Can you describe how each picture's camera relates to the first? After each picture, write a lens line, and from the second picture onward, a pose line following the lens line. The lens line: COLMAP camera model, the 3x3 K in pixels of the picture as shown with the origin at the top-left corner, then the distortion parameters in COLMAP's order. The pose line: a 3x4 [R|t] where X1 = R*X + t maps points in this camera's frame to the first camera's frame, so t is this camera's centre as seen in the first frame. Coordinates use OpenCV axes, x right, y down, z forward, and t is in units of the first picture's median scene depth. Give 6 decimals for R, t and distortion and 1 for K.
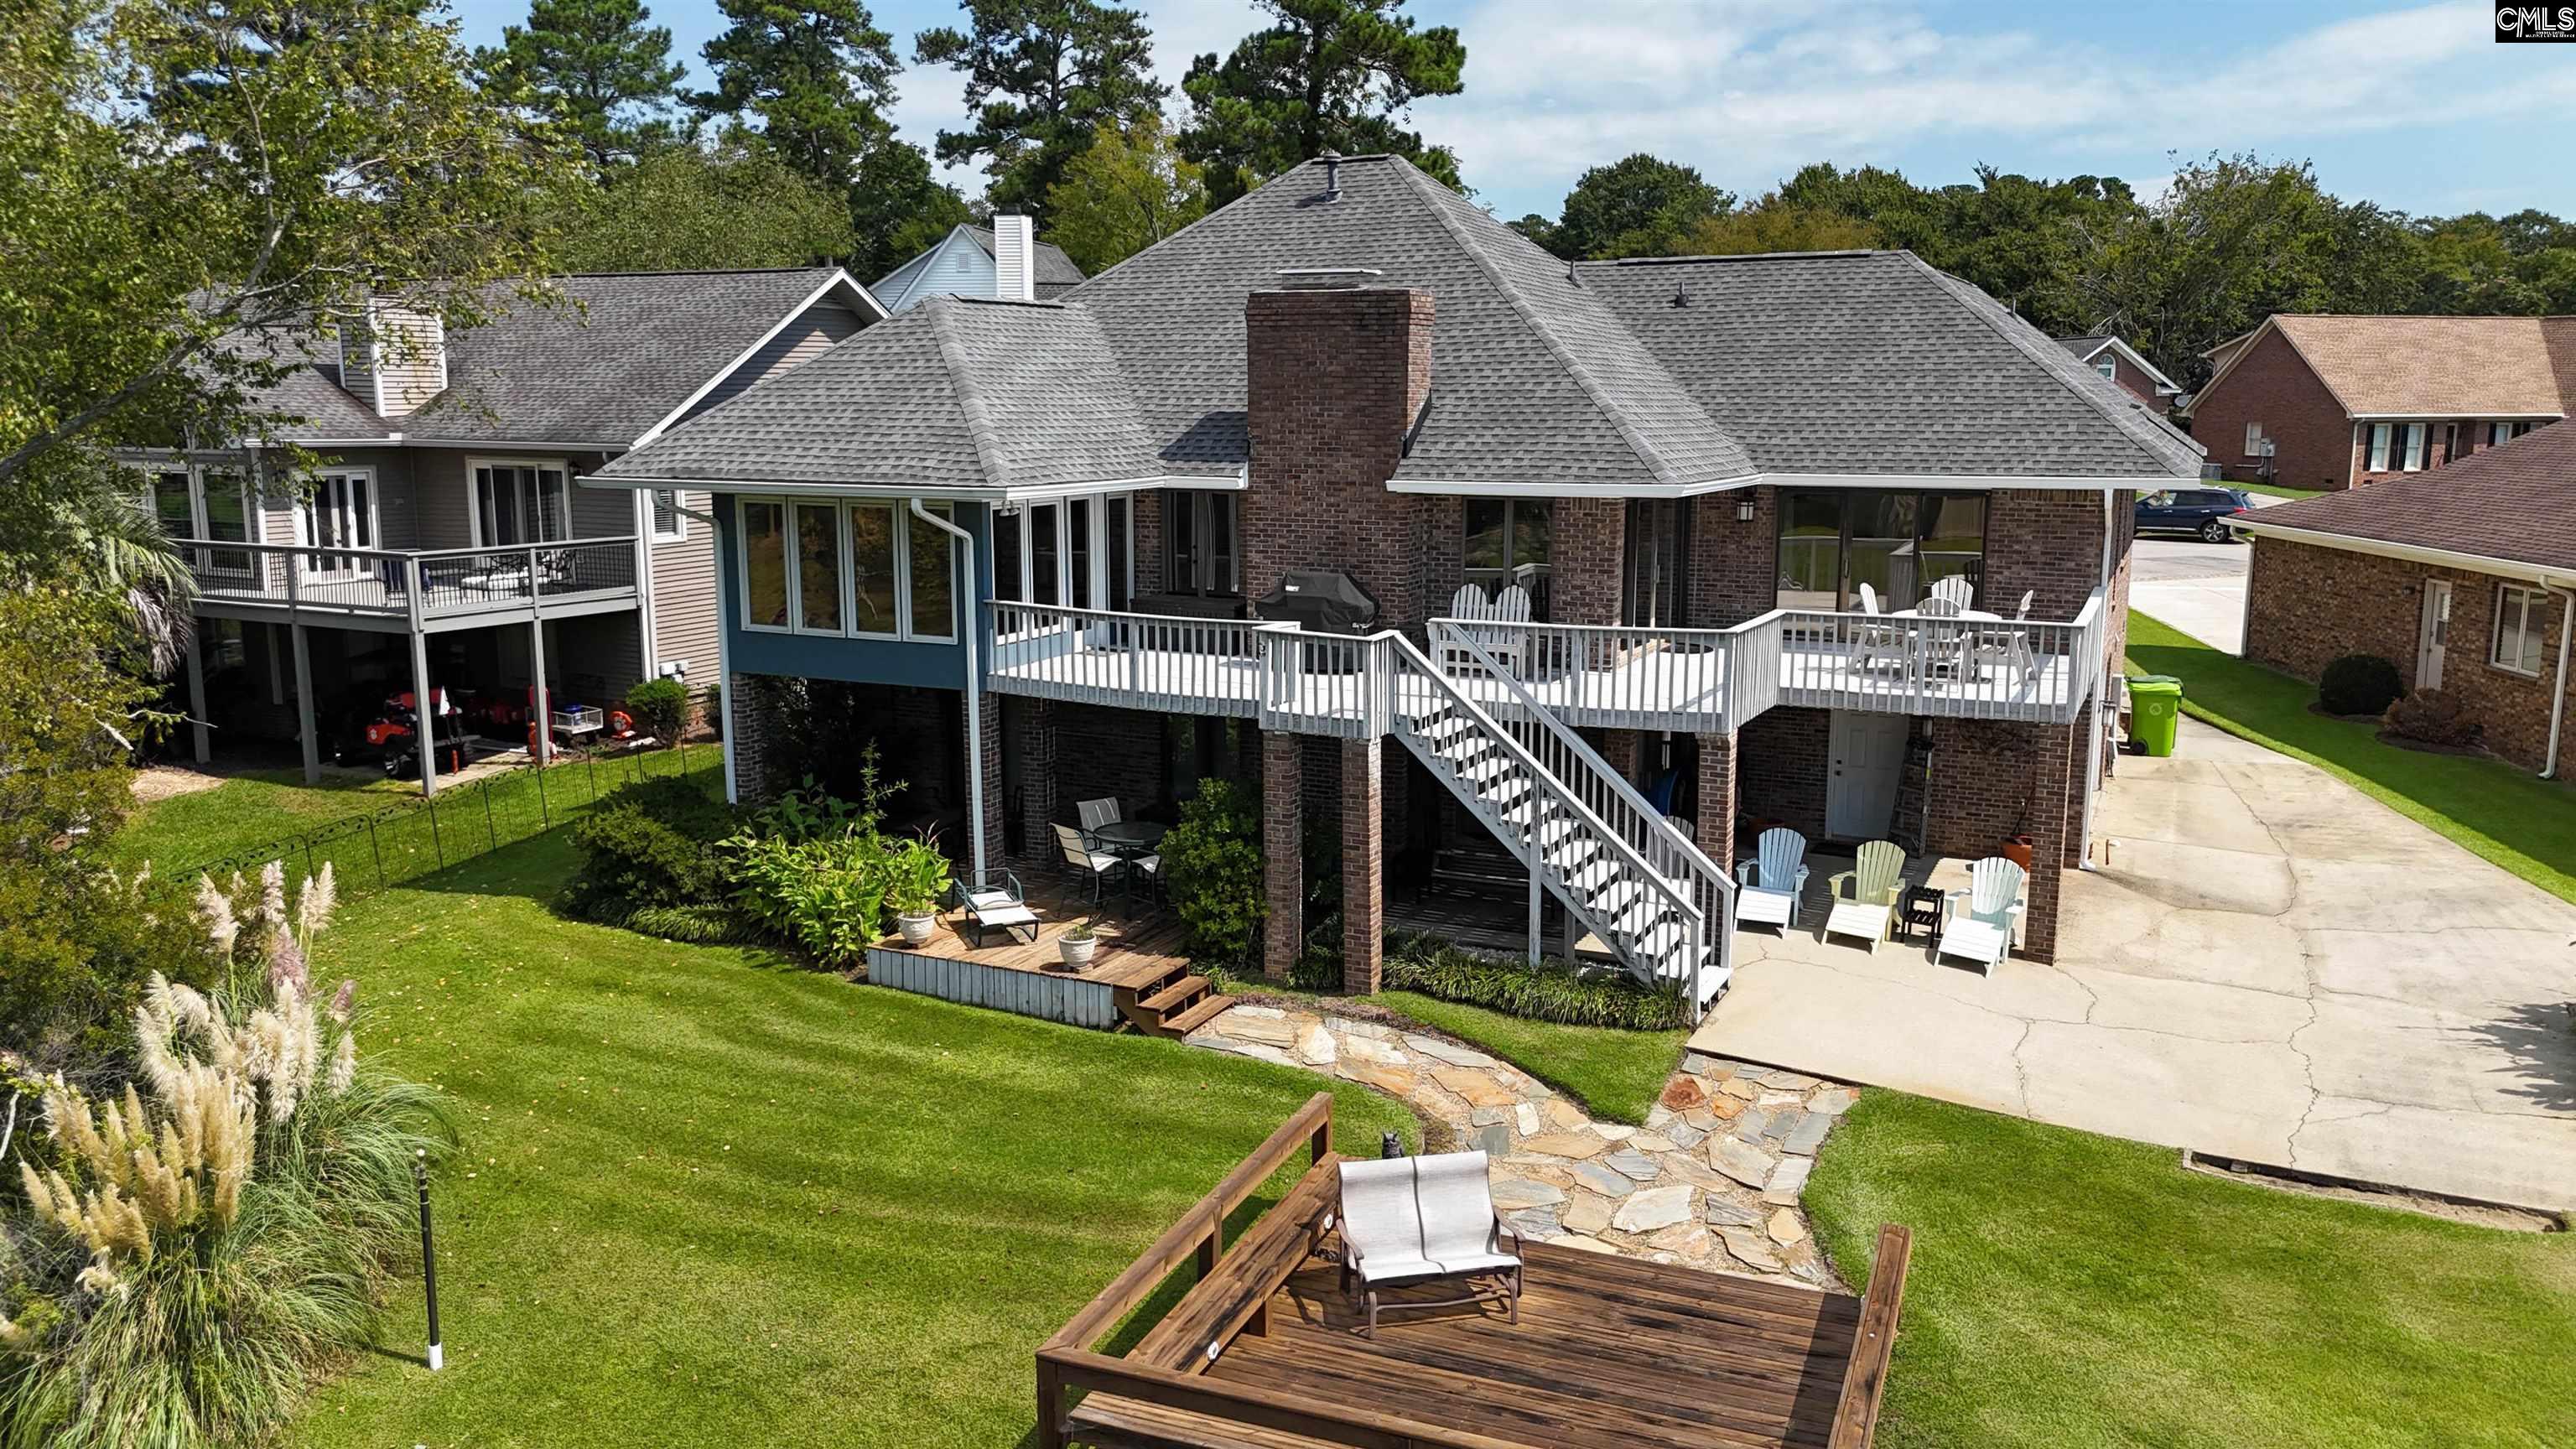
lens RADIAL K [[1899.0, 0, 1283.8], [0, 1899.0, 720.2], [0, 0, 1]] dist [0.092590, -0.114377]
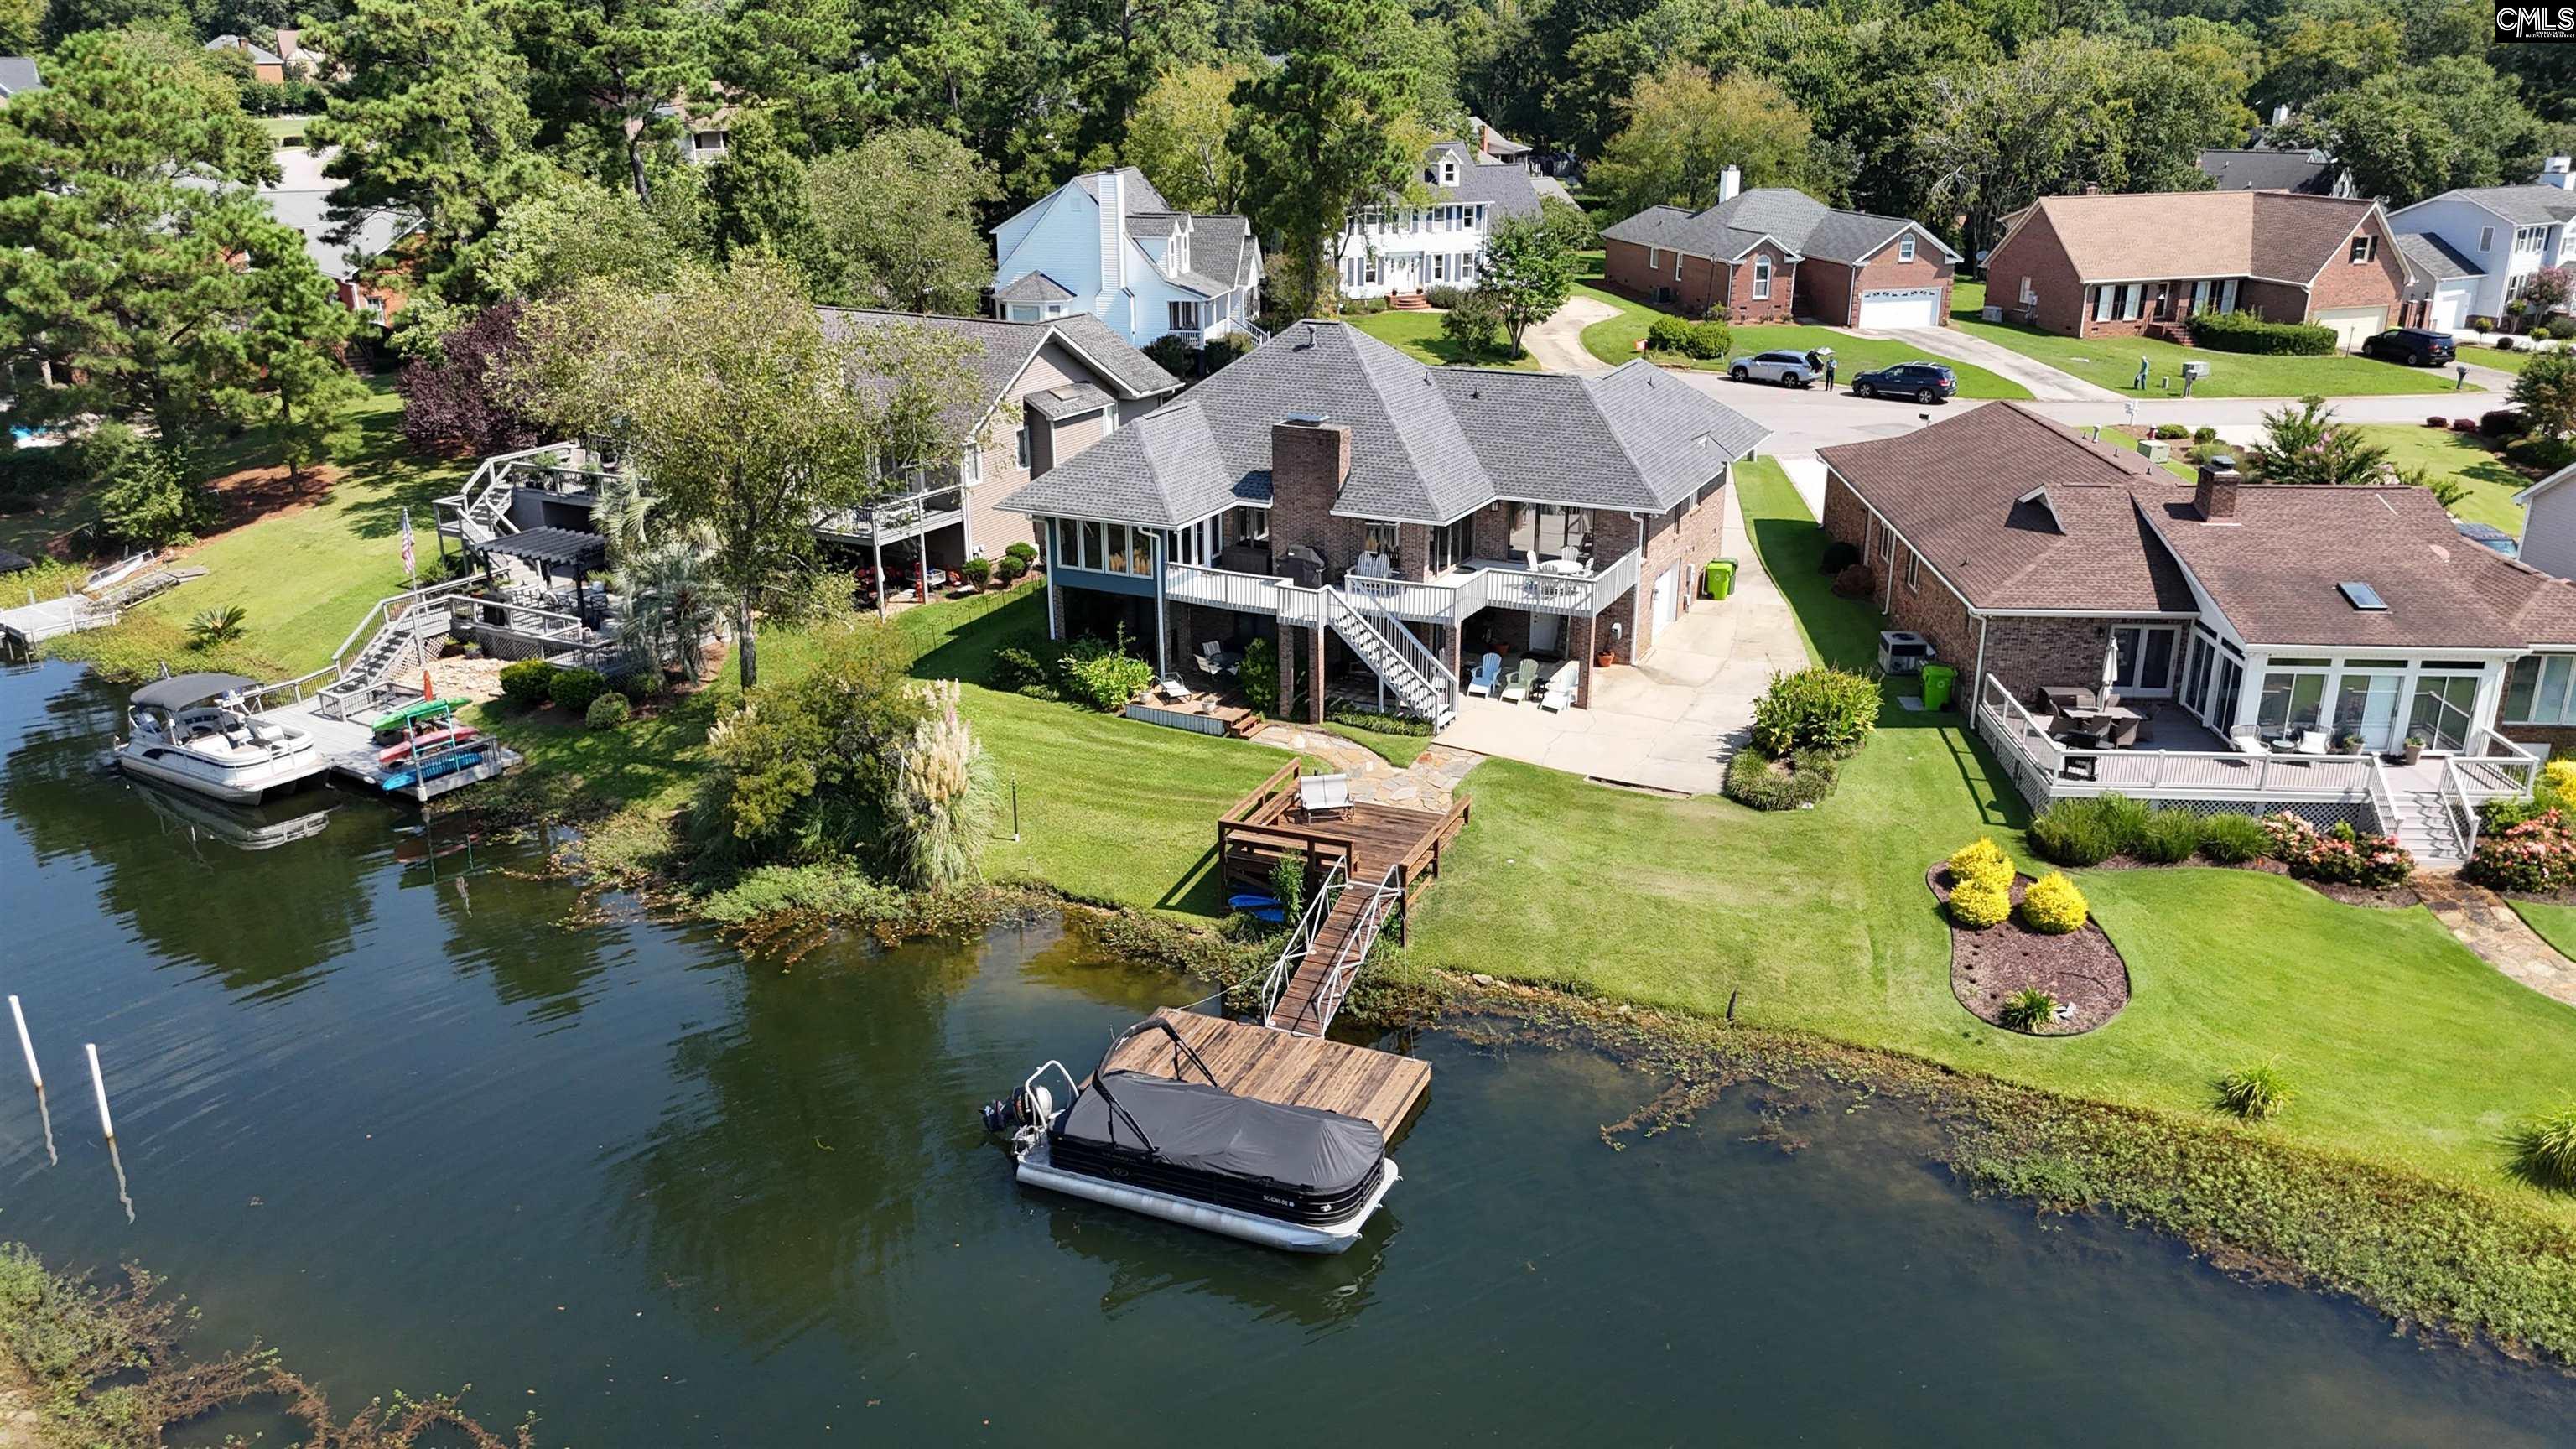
lens RADIAL K [[1899.0, 0, 1283.8], [0, 1899.0, 720.2], [0, 0, 1]] dist [0.092590, -0.114377]
pose [[0.999880, -0.000427, -0.015458, 0.034200], [0.002878, 0.987287, 0.158920, -0.257912], [0.015194, -0.158946, 0.987170, -1.482789]]
